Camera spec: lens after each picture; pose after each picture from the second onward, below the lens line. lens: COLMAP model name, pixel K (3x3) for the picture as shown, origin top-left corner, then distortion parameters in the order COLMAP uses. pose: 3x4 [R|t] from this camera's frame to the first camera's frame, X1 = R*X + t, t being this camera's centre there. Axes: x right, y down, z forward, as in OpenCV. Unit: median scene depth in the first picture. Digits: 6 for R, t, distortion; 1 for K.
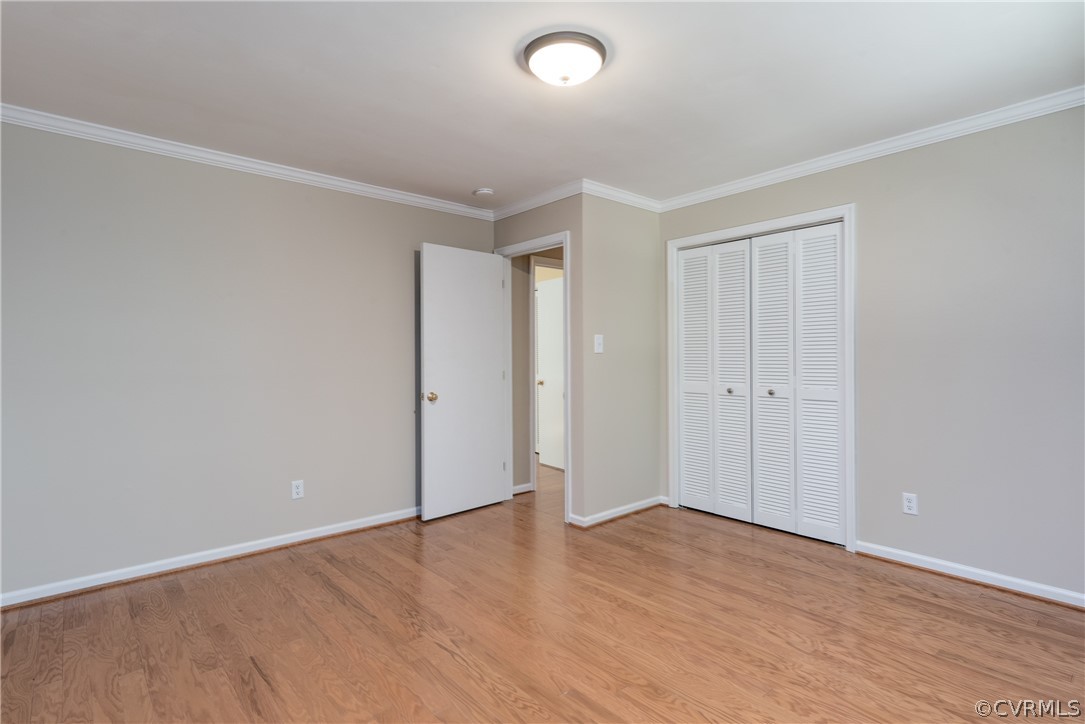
lens RADIAL K [[531.6, 0, 542.5], [0, 531.6, 362.0], [0, 0, 1]] dist [0.019702, -0.000574]
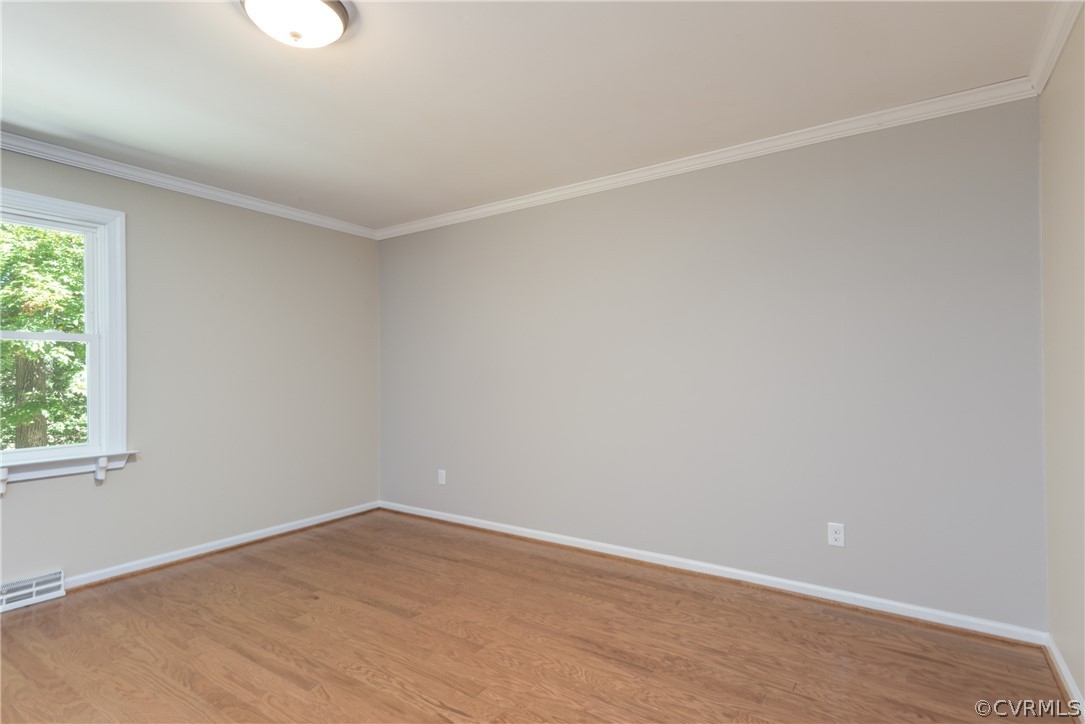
lens RADIAL K [[531.6, 0, 542.5], [0, 531.6, 362.0], [0, 0, 1]] dist [0.019702, -0.000574]
pose [[-0.965426, 0.005369, -0.260624, -0.108355], [0.008488, 0.999905, -0.010842, -0.006308], [0.260541, -0.012679, -0.965380, 2.058544]]
